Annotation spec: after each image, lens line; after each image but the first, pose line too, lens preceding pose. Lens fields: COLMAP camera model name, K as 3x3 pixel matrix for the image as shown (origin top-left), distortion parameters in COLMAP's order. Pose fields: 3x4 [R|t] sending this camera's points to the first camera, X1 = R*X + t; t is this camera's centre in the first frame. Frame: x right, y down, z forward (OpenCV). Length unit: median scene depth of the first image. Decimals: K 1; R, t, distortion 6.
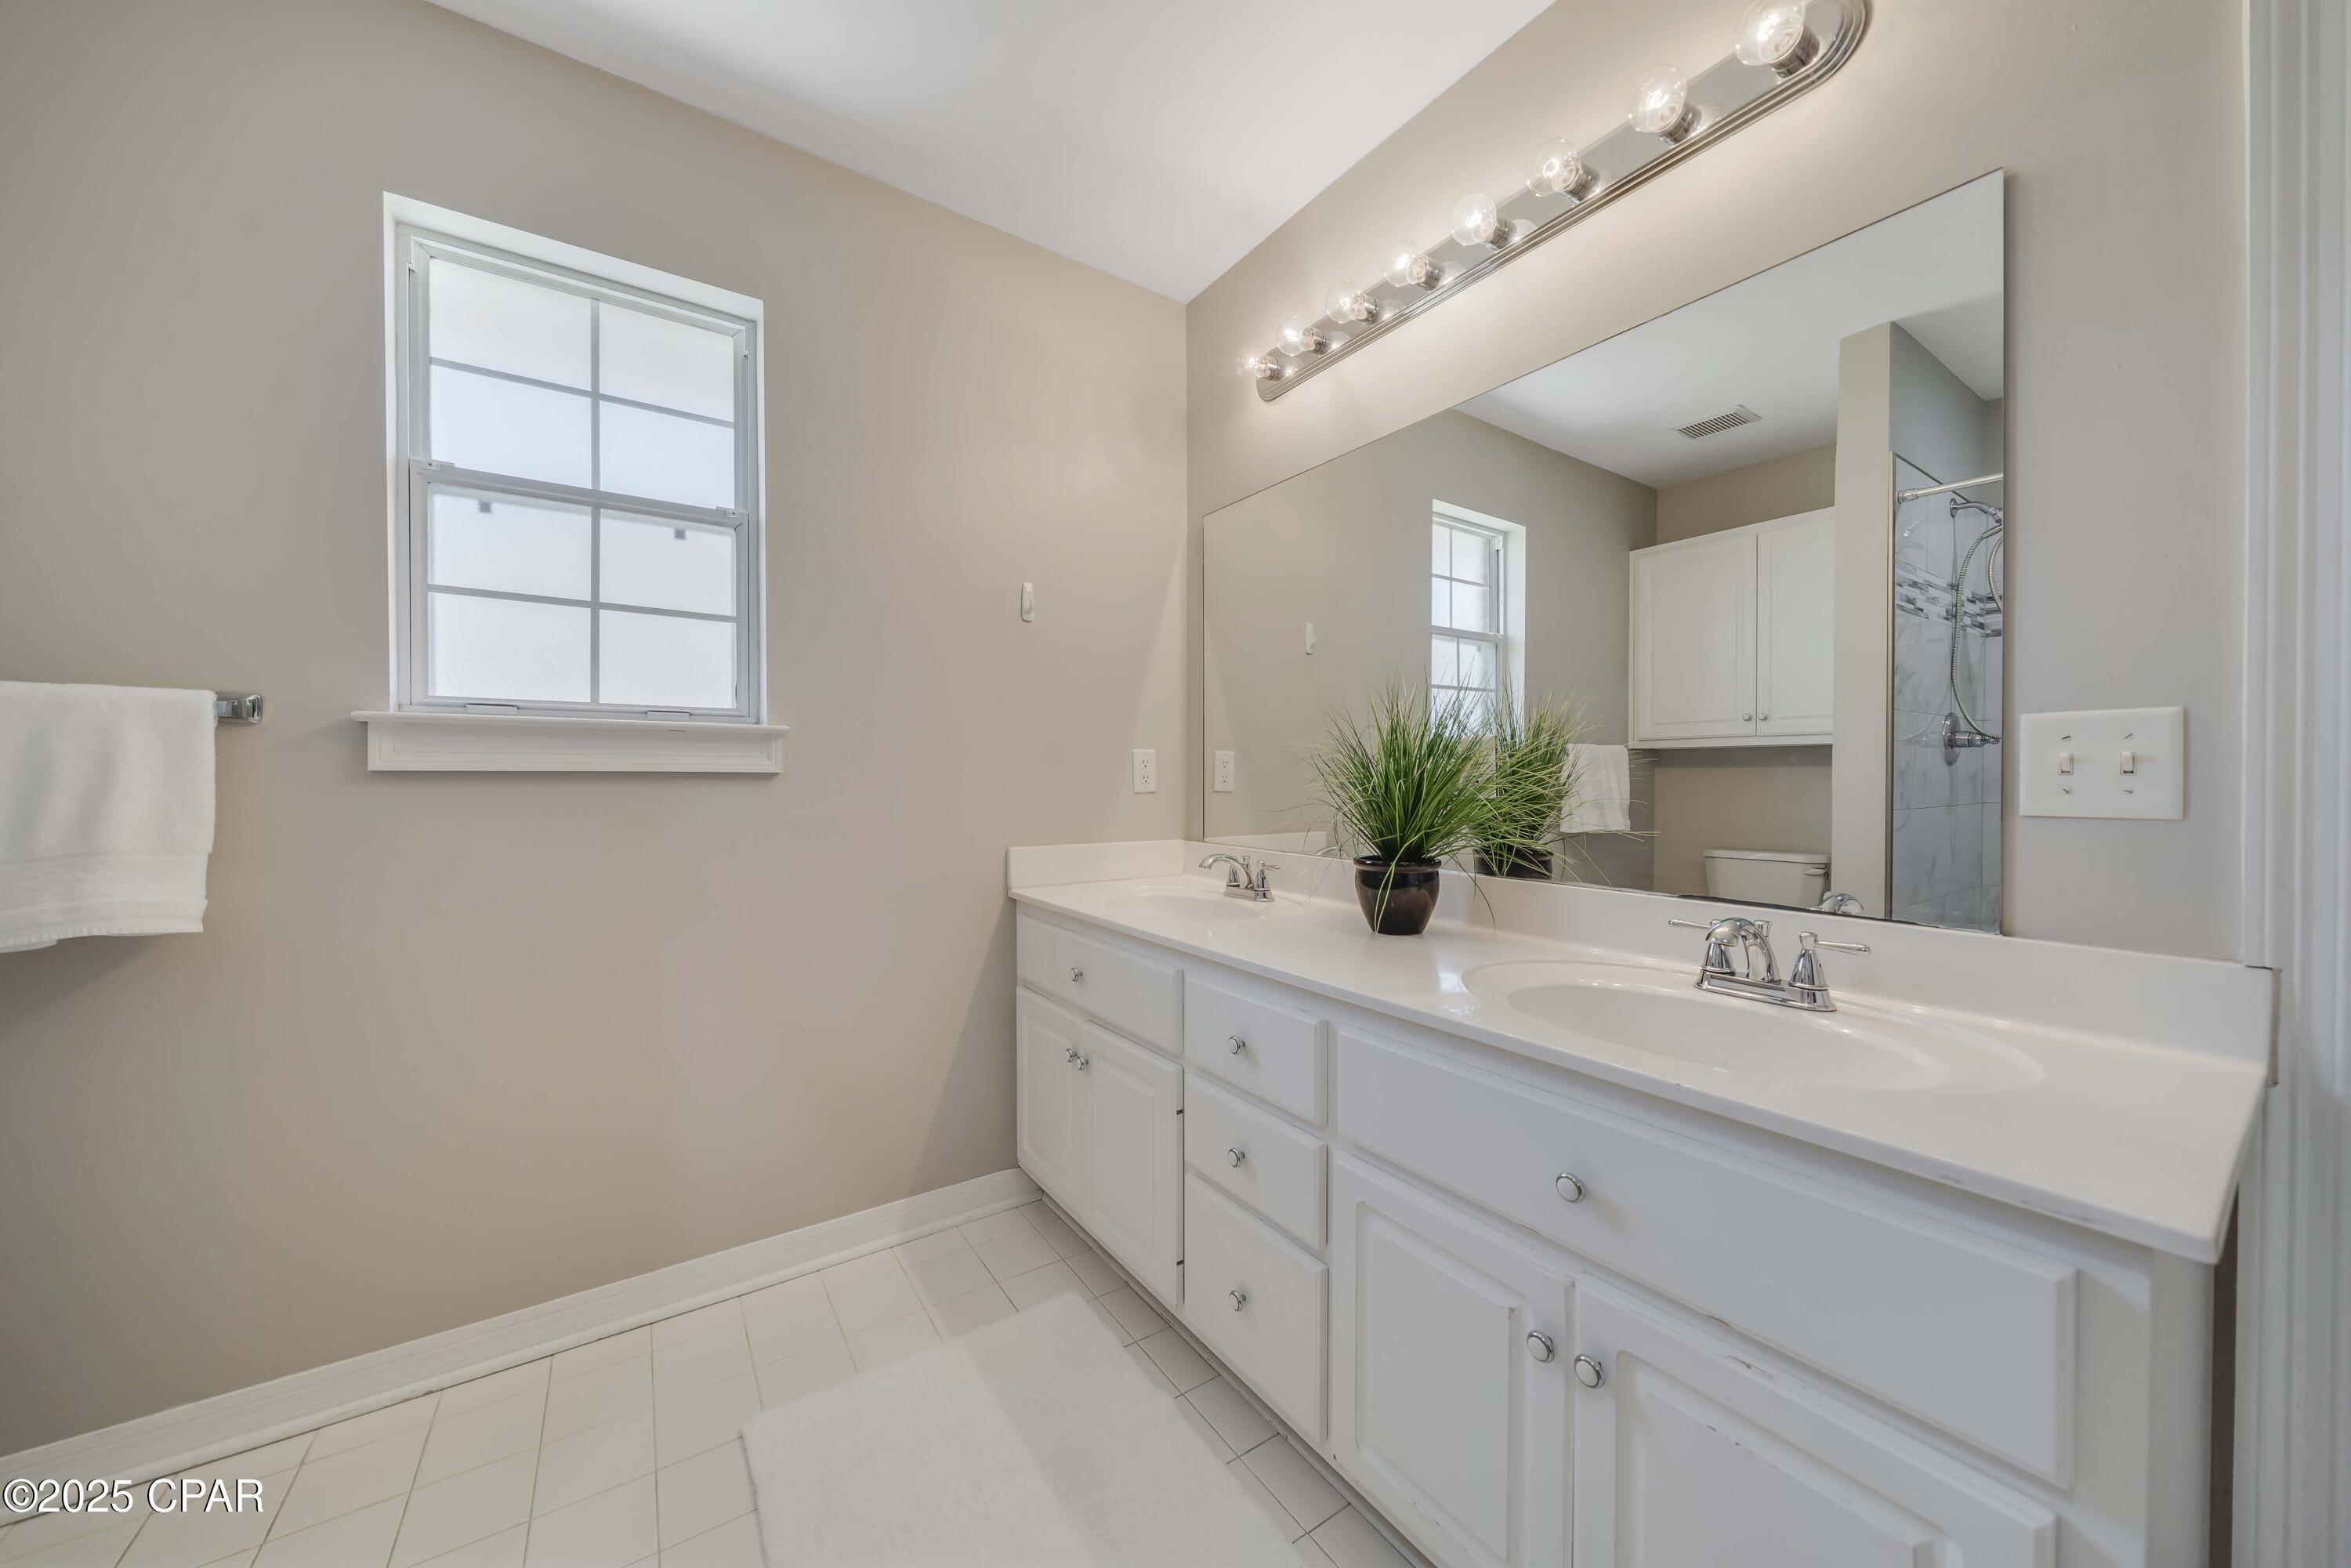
lens RADIAL K [[815.4, 0, 1162.4], [0, 815.4, 783.7], [0, 0, 1]] dist [-0.005162, 0.000632]
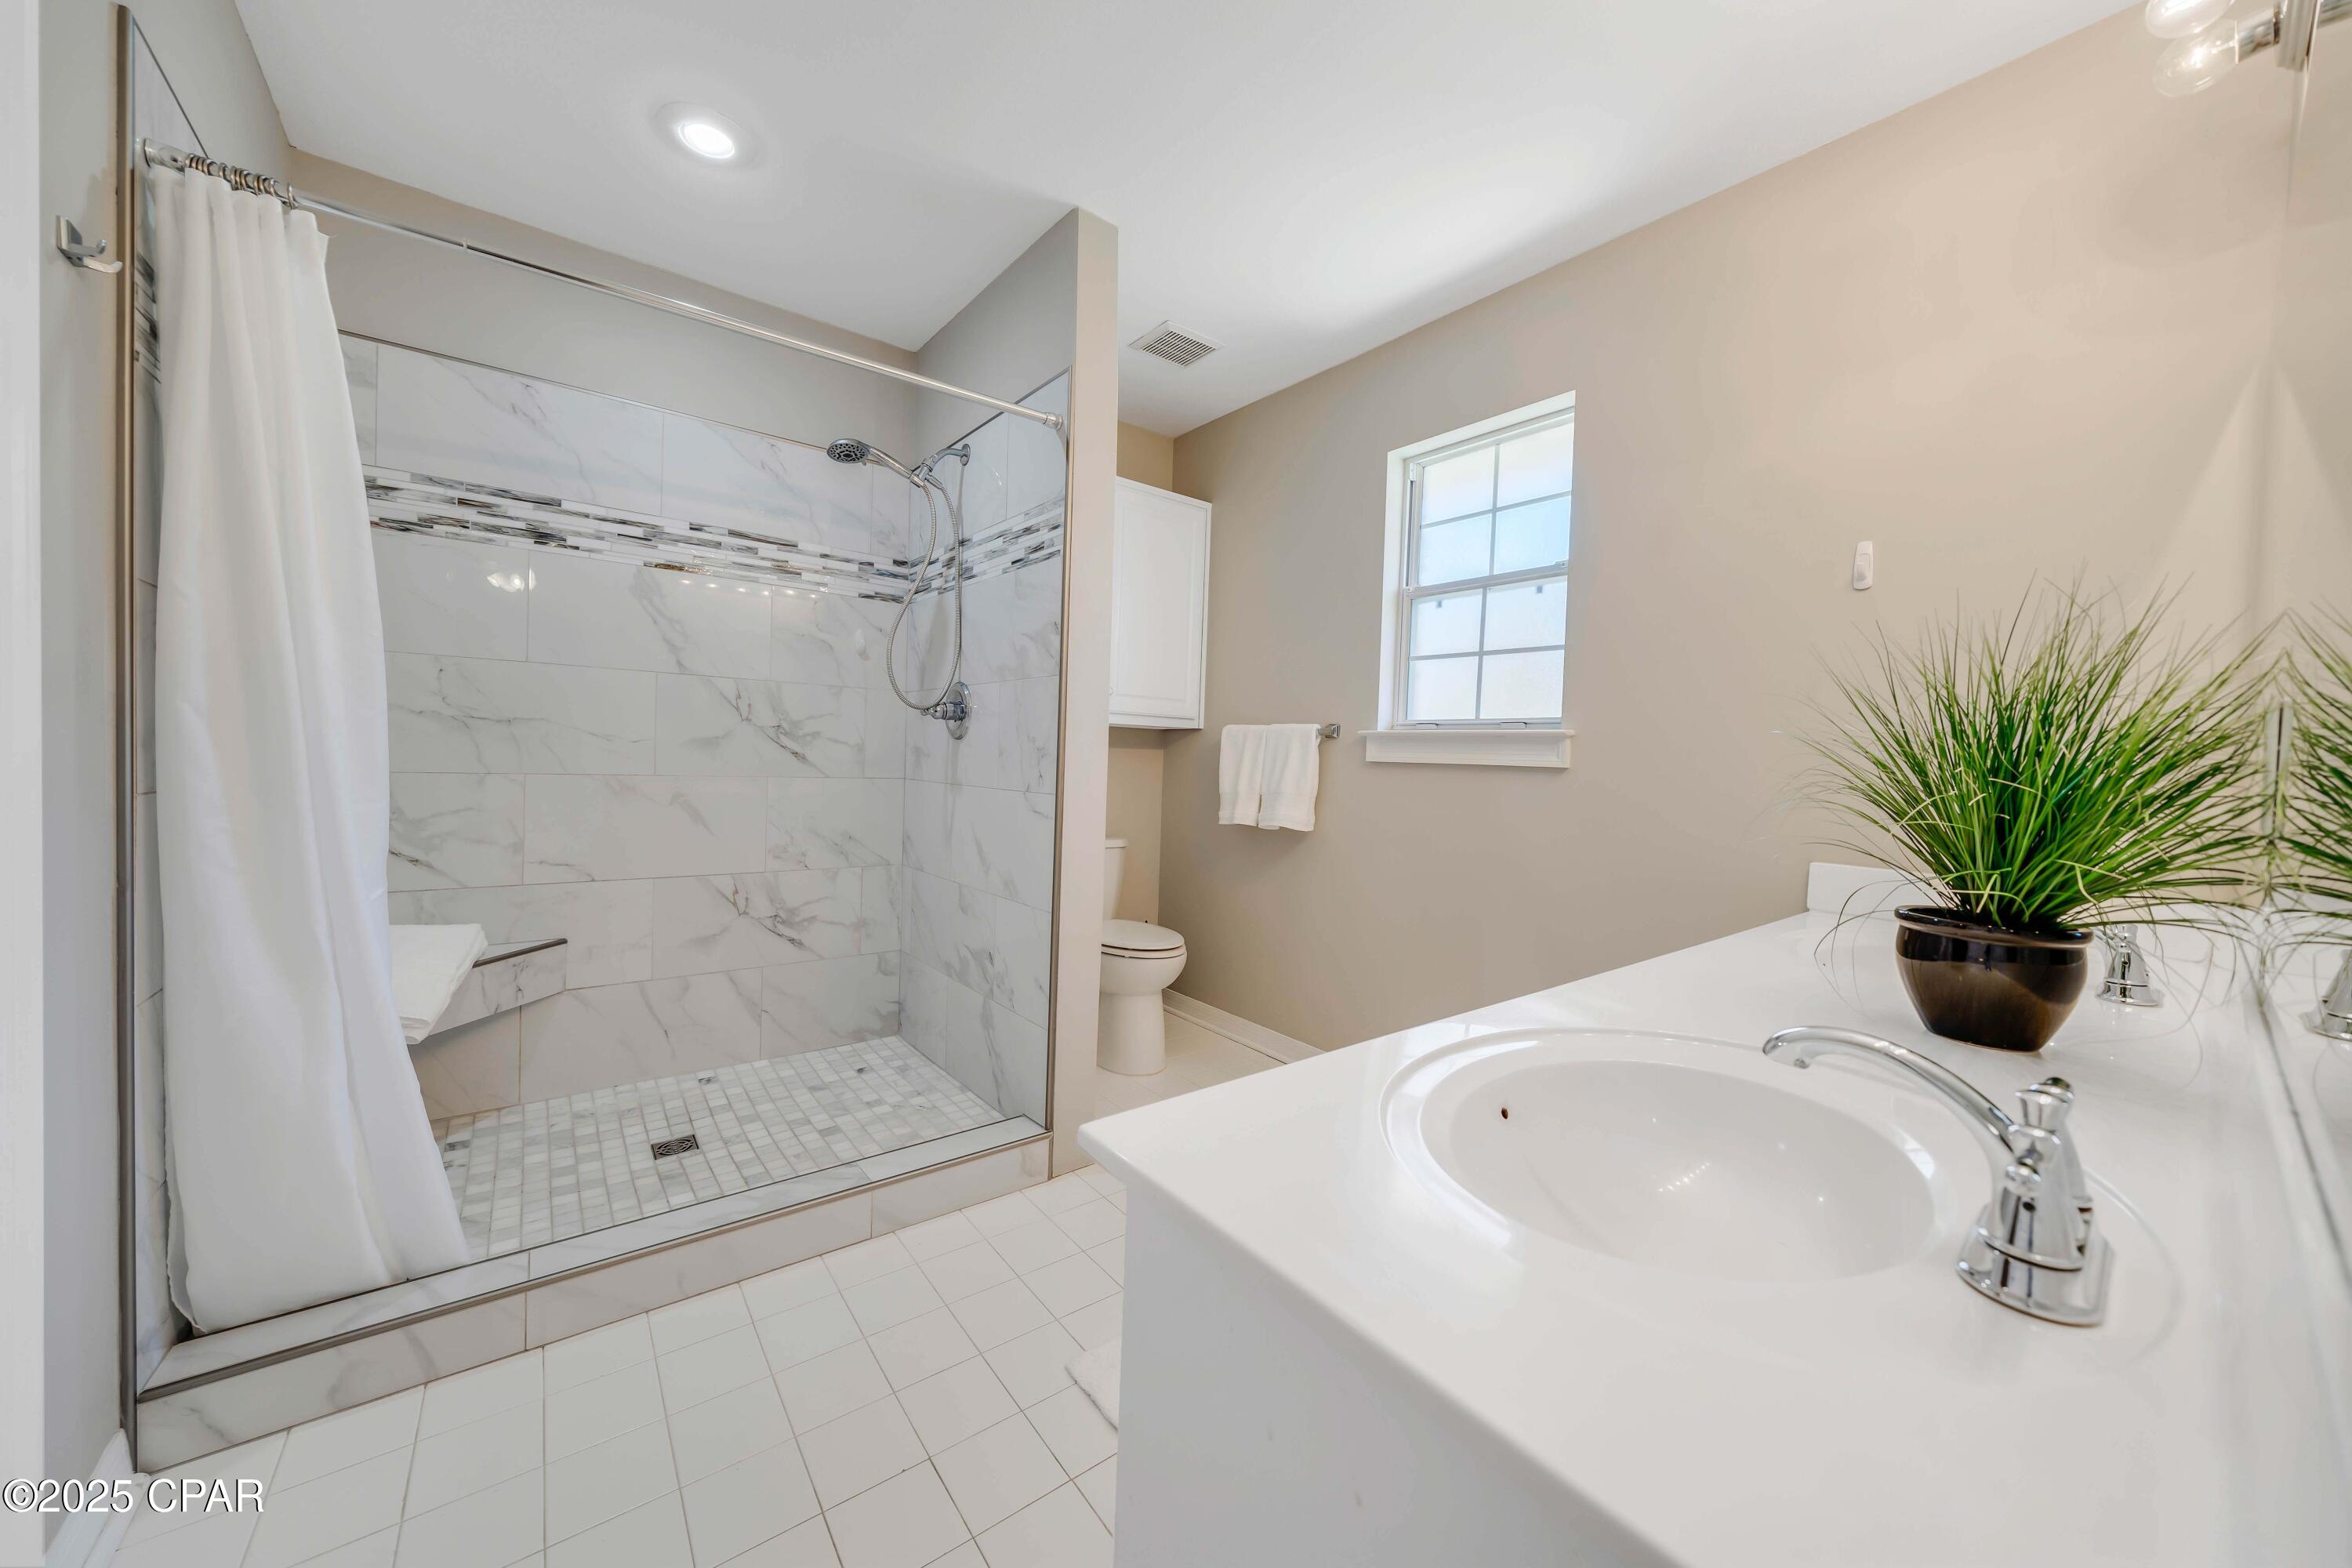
lens RADIAL K [[820.2, 0, 1168.5], [0, 820.2, 763.0], [0, 0, 1]] dist [-0.002543, -0.000030]
pose [[0.095527, 0.006227, -0.995407, 0.739263], [-0.037523, 0.999292, 0.002650, -0.001293], [0.994719, 0.037098, 0.095693, 0.290652]]
